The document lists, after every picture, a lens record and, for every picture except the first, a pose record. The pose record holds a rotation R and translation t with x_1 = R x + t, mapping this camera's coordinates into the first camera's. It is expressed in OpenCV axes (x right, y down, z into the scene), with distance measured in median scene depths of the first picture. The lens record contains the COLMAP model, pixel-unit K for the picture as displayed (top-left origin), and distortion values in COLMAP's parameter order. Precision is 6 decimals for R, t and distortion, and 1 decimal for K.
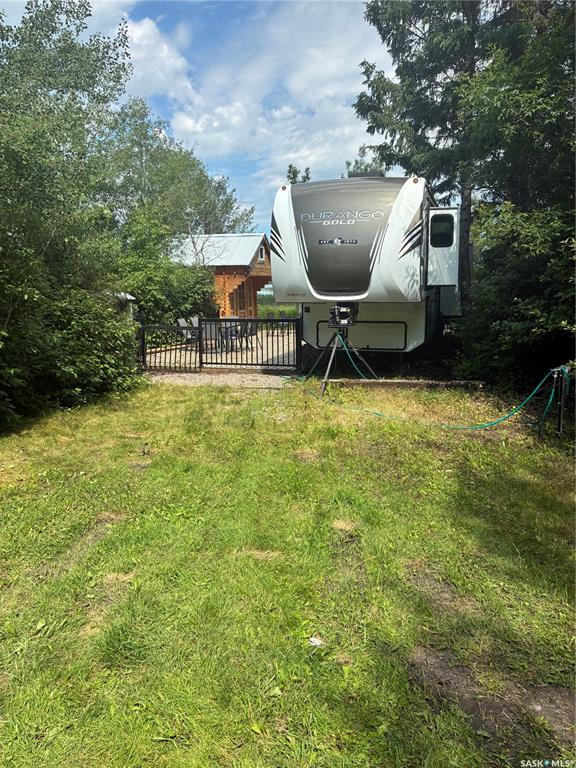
lens RADIAL K [[583.8, 0, 286.2], [0, 583.8, 377.7], [0, 0, 1]] dist [0.059600, -0.065175]
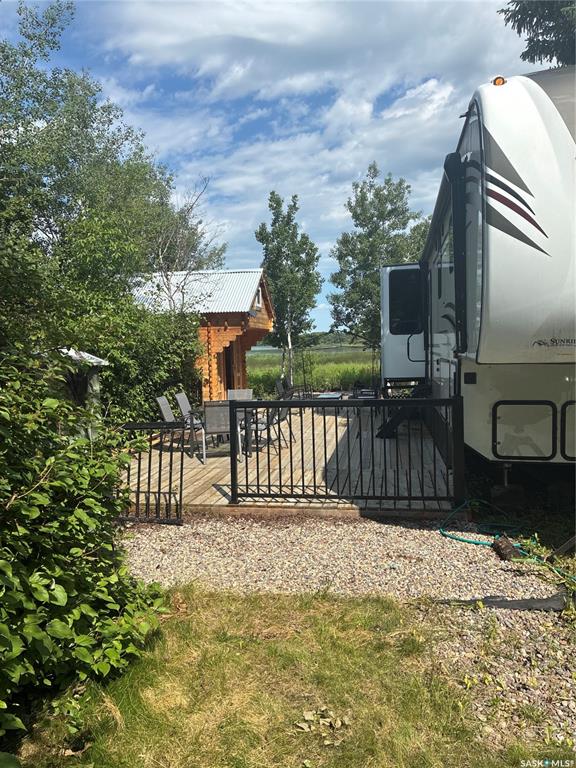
lens RADIAL K [[583.8, 0, 286.2], [0, 583.8, 377.7], [0, 0, 1]] dist [0.059600, -0.065175]
pose [[0.991382, -0.022669, 0.129024, -0.123405], [0.036237, 0.993937, -0.103804, -0.051349], [-0.125889, 0.107585, 0.986193, 0.384616]]
